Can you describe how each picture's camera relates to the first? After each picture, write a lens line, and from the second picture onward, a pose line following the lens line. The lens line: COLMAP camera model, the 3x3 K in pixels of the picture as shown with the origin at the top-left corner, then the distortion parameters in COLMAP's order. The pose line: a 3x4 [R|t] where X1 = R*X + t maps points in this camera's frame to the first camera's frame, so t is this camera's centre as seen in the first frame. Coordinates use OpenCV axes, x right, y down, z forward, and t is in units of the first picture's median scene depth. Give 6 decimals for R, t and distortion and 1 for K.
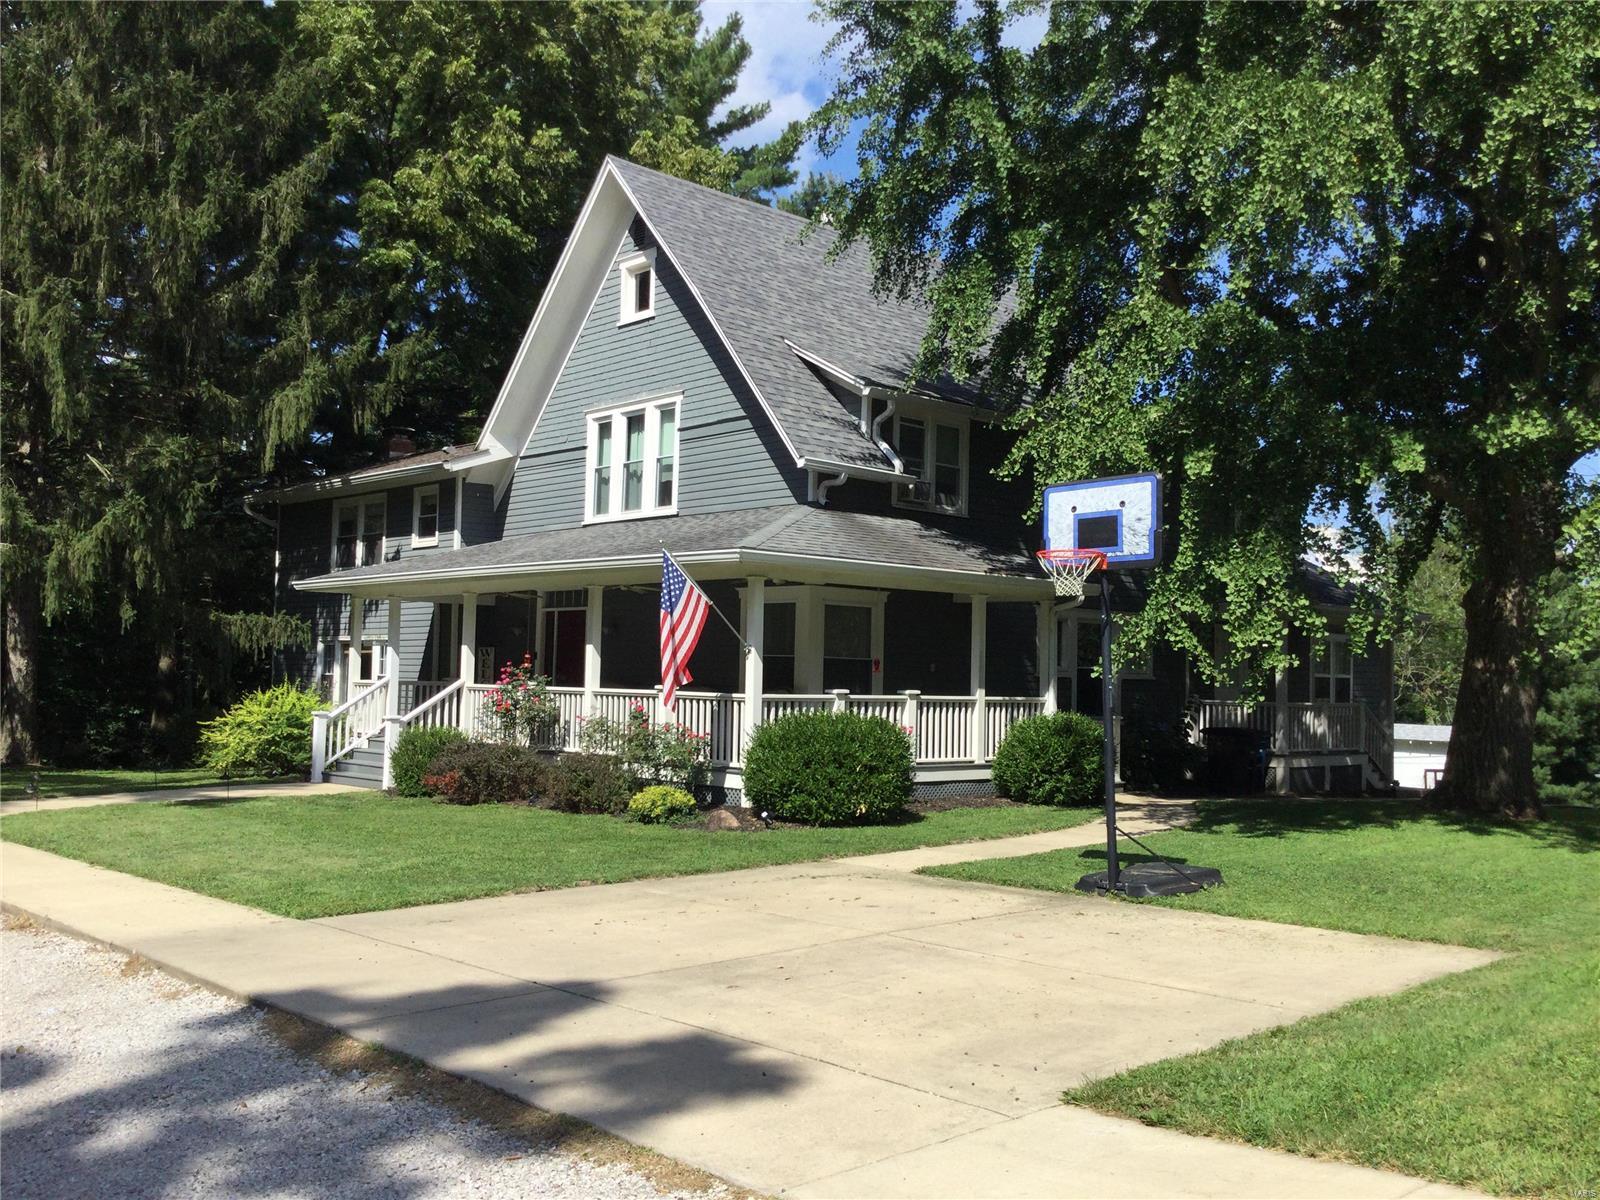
lens RADIAL K [[1464.1, 0, 790.0], [0, 1464.1, 592.4], [0, 0, 1]] dist [-0.006226, 0.000000]
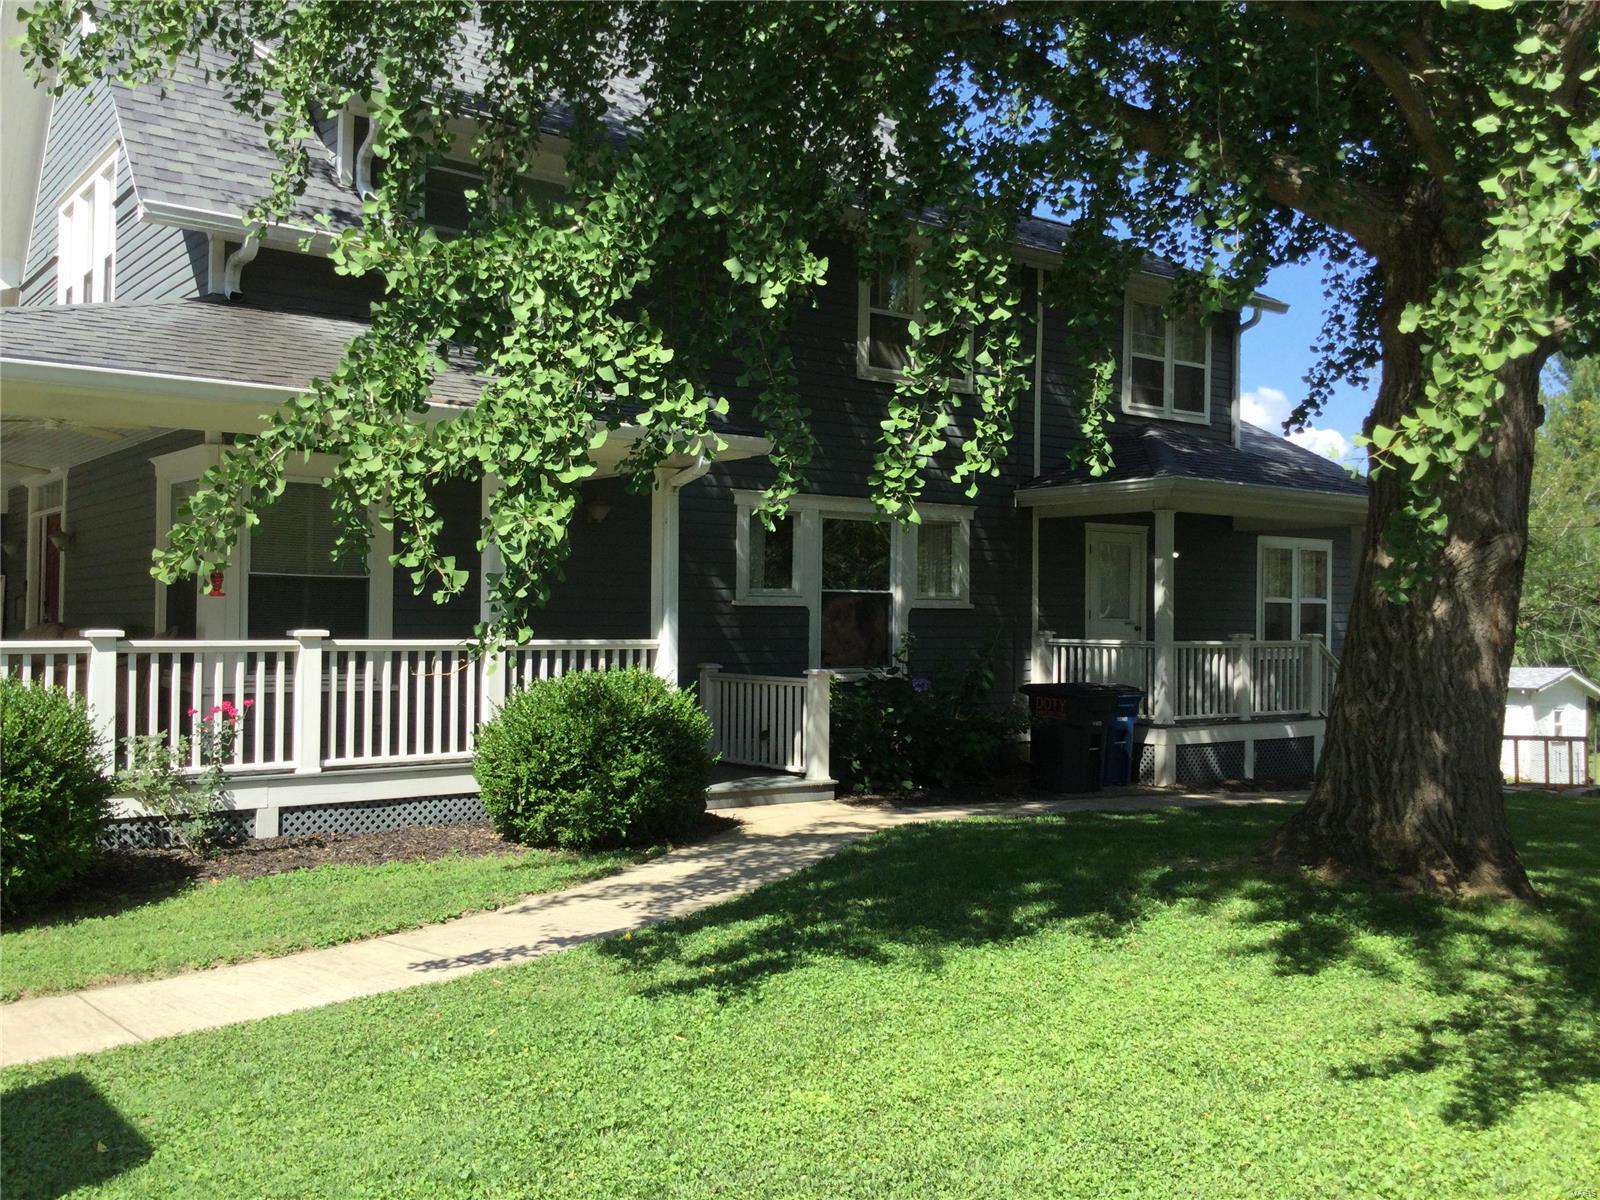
lens RADIAL K [[1464.1, 0, 810.5], [0, 1464.1, 608.9], [0, 0, 1]] dist [-0.006226, 0.000000]
pose [[0.997602, -0.015672, -0.067414, 0.272045], [0.019093, 0.998547, 0.050401, 0.032647], [0.066526, -0.051567, 0.996451, 0.441892]]
